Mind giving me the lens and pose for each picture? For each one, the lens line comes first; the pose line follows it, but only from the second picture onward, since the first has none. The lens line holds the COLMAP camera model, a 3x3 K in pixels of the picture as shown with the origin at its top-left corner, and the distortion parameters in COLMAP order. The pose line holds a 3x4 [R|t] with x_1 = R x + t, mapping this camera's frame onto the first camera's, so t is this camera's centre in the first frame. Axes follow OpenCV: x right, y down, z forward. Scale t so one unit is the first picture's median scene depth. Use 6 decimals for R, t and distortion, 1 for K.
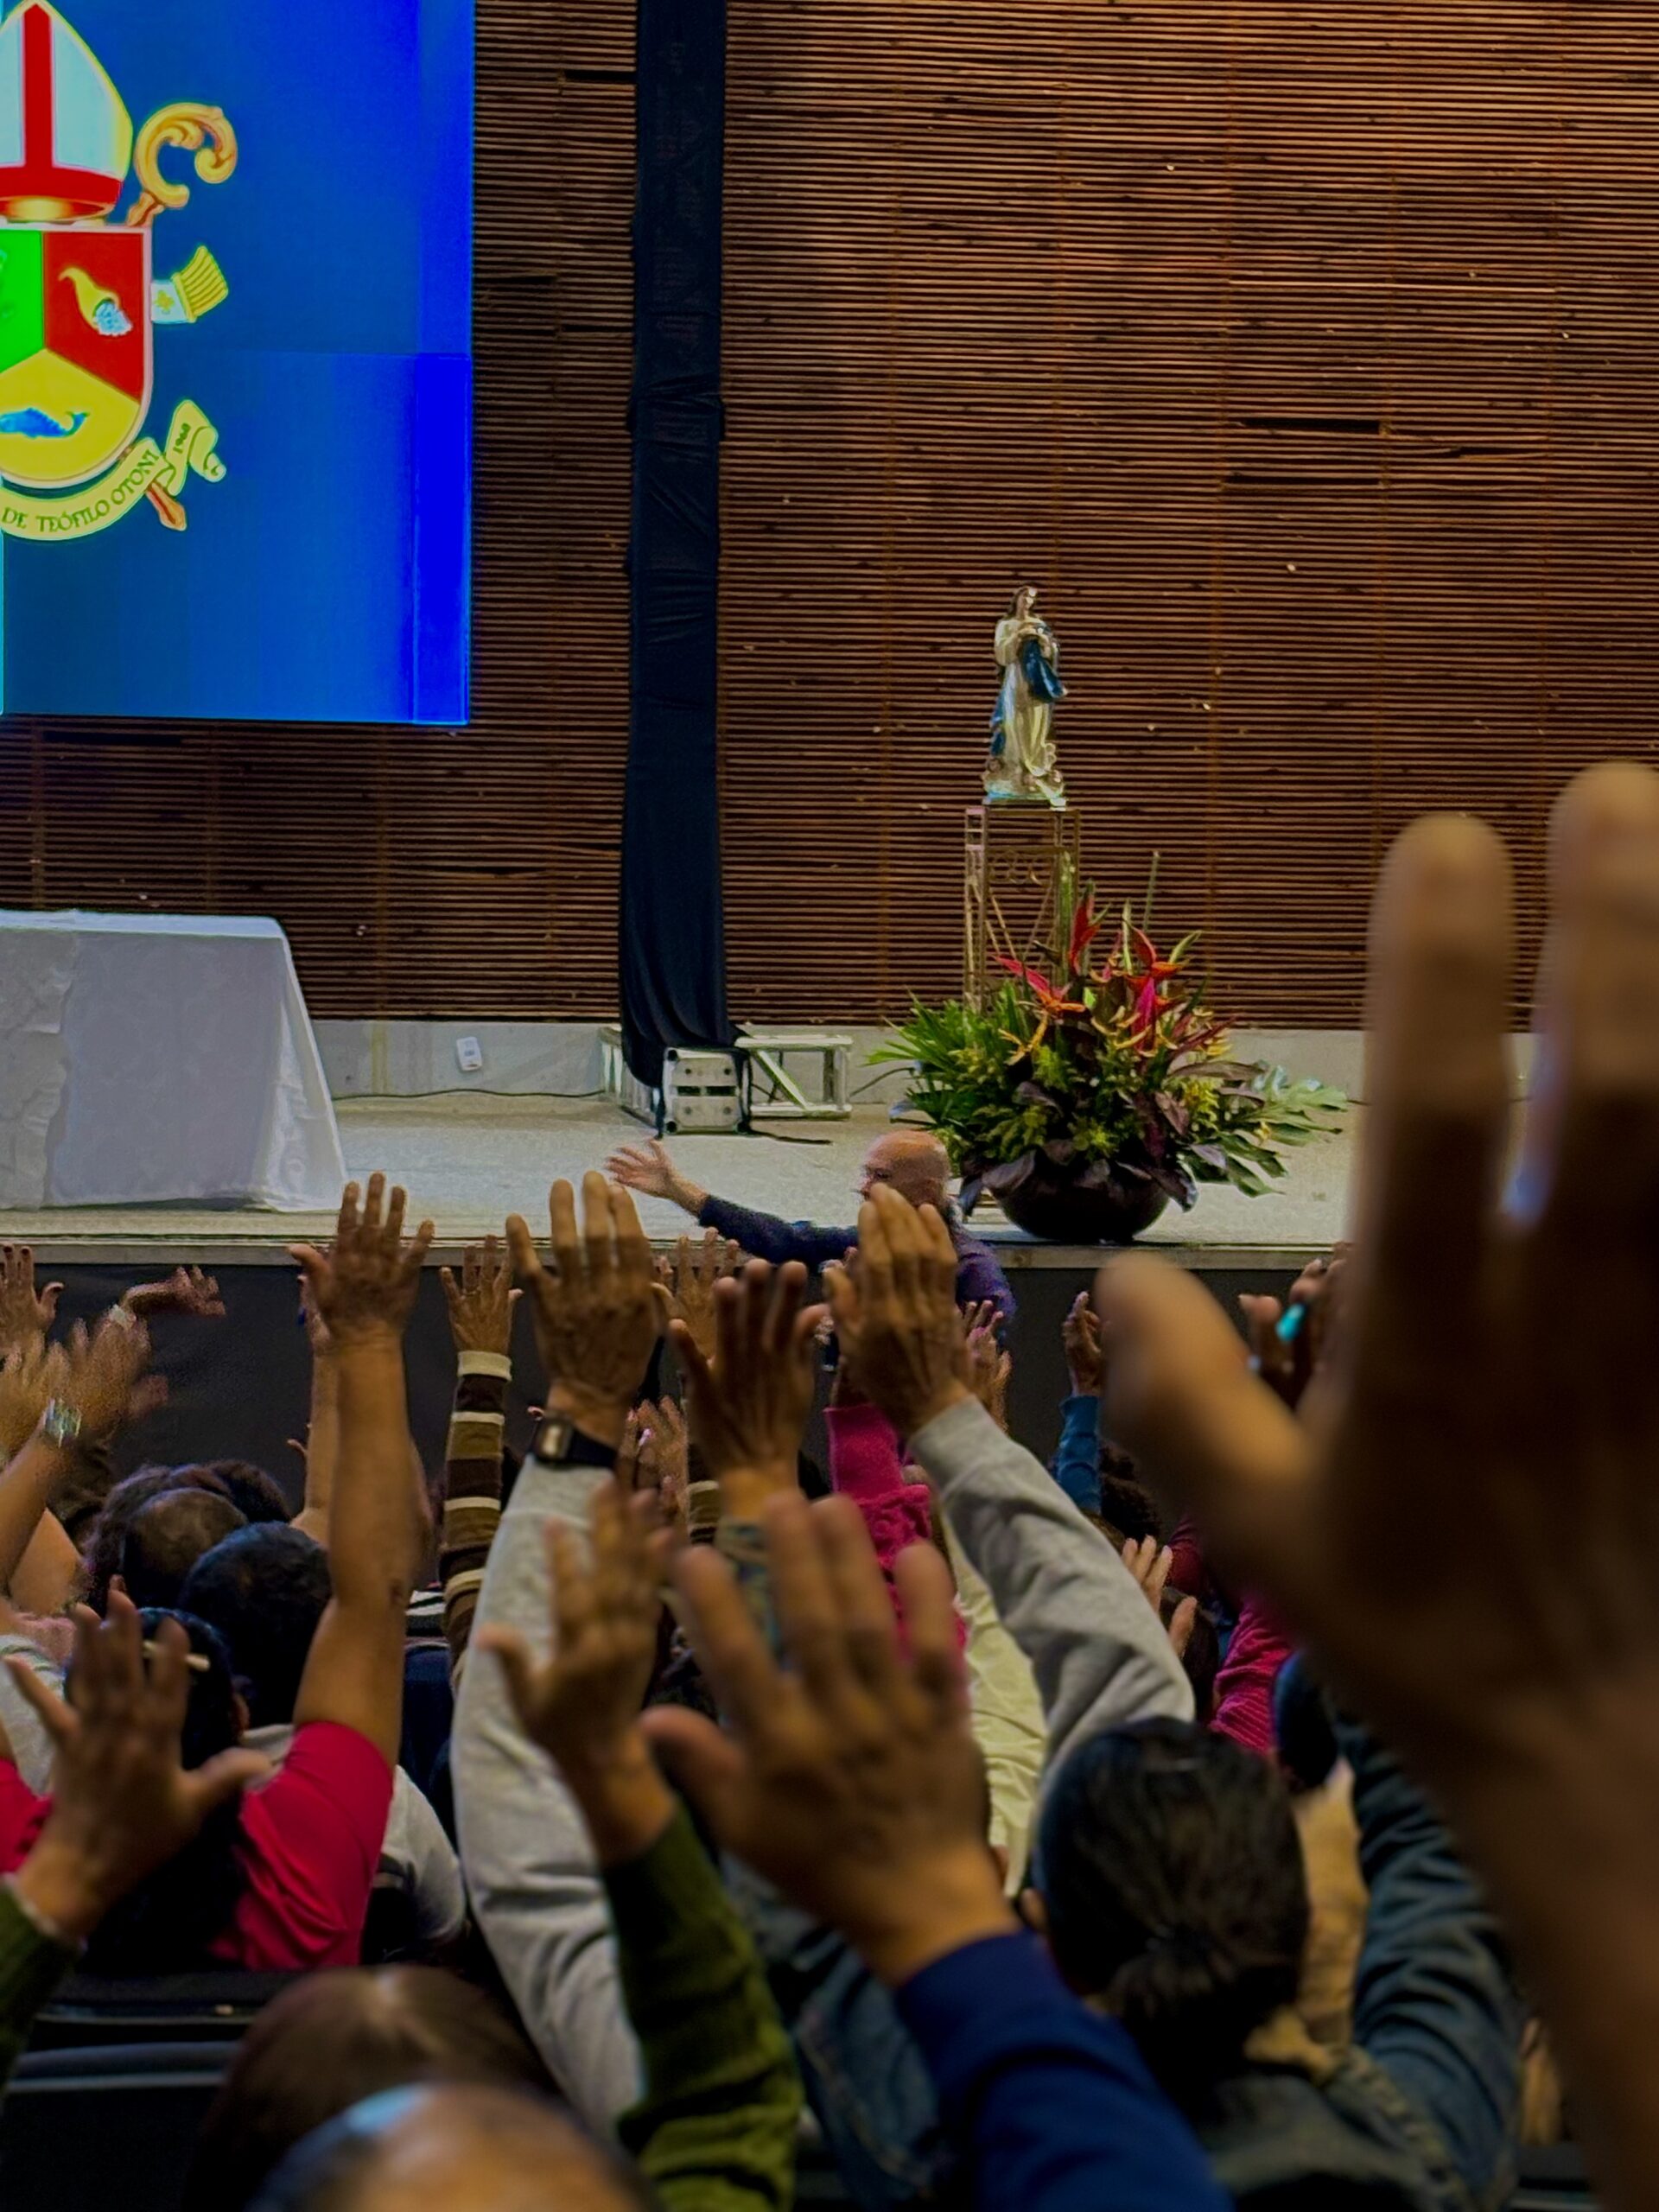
lens RADIAL K [[5224.6, 0, 829.5], [0, 5224.6, 1106.0], [0, 0, 1]] dist [0.146468, 0.187233]
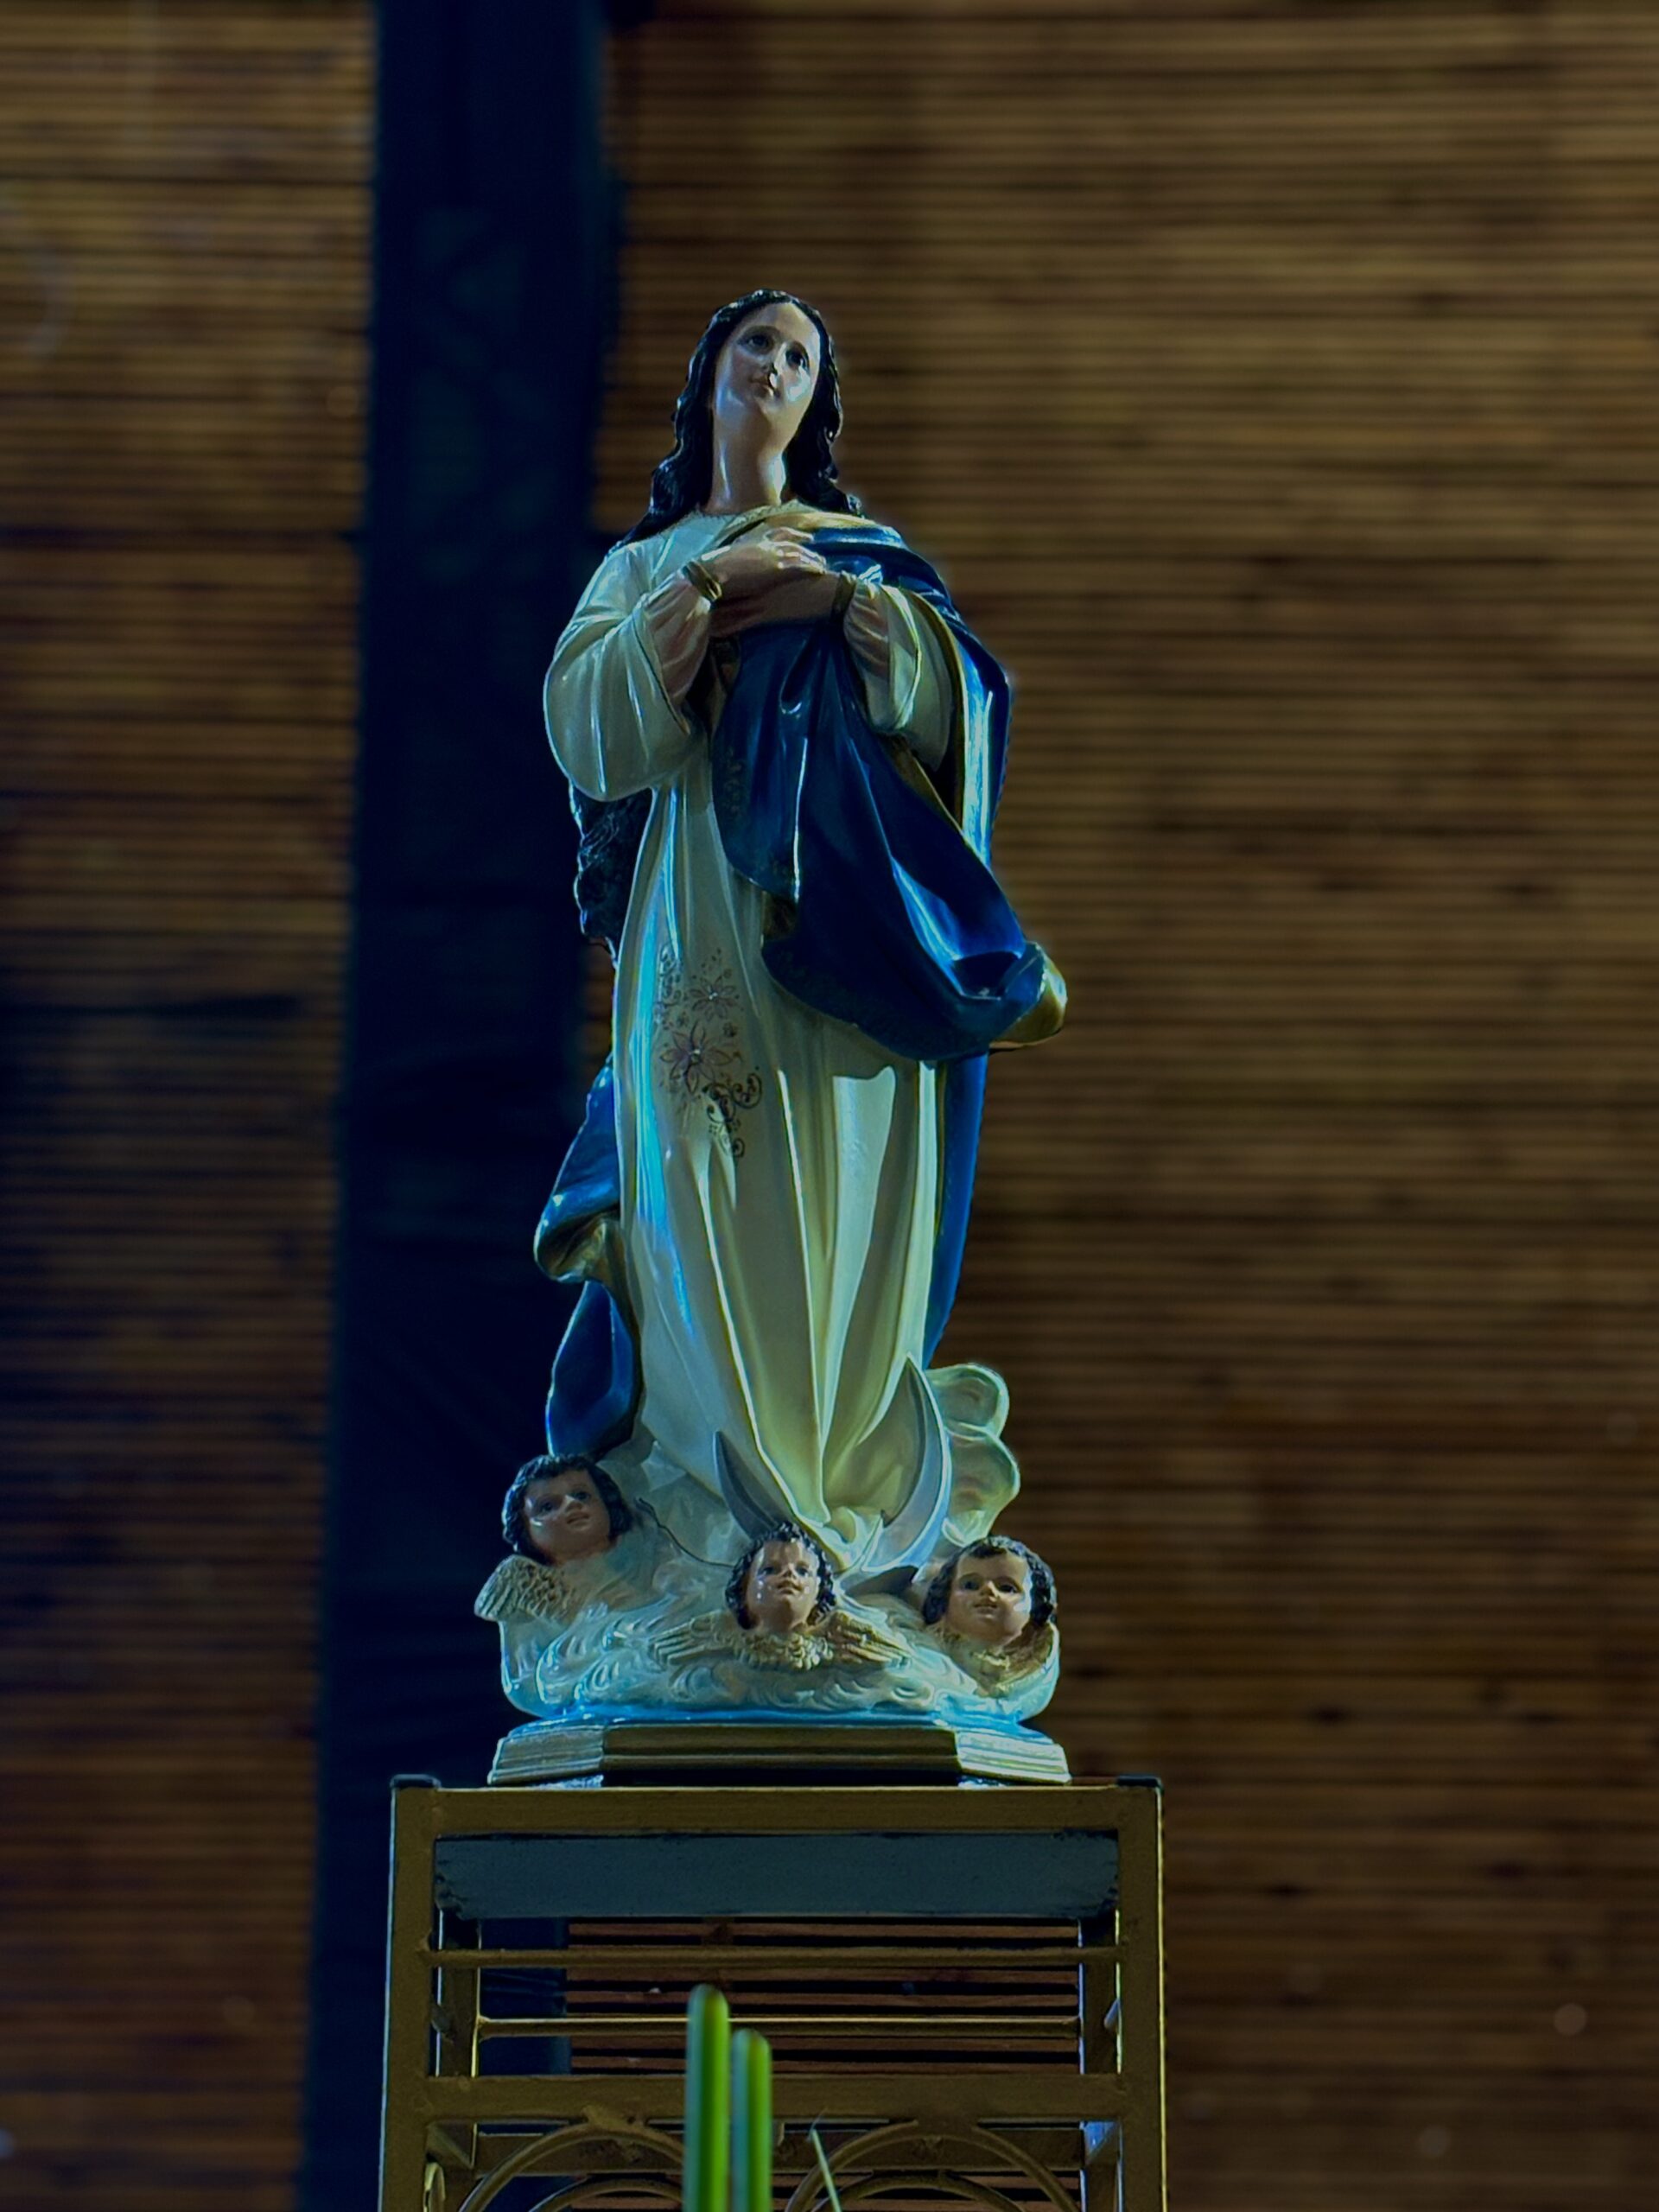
lens RADIAL K [[5224.6, 0, 829.5], [0, 5224.6, 1106.0], [0, 0, 1]] dist [0.146468, 0.187233]
pose [[0.989745, -0.047855, -0.134594, 0.057821], [0.003282, 0.949586, -0.313490, -0.031750], [0.142811, 0.309833, 0.940005, 0.865678]]
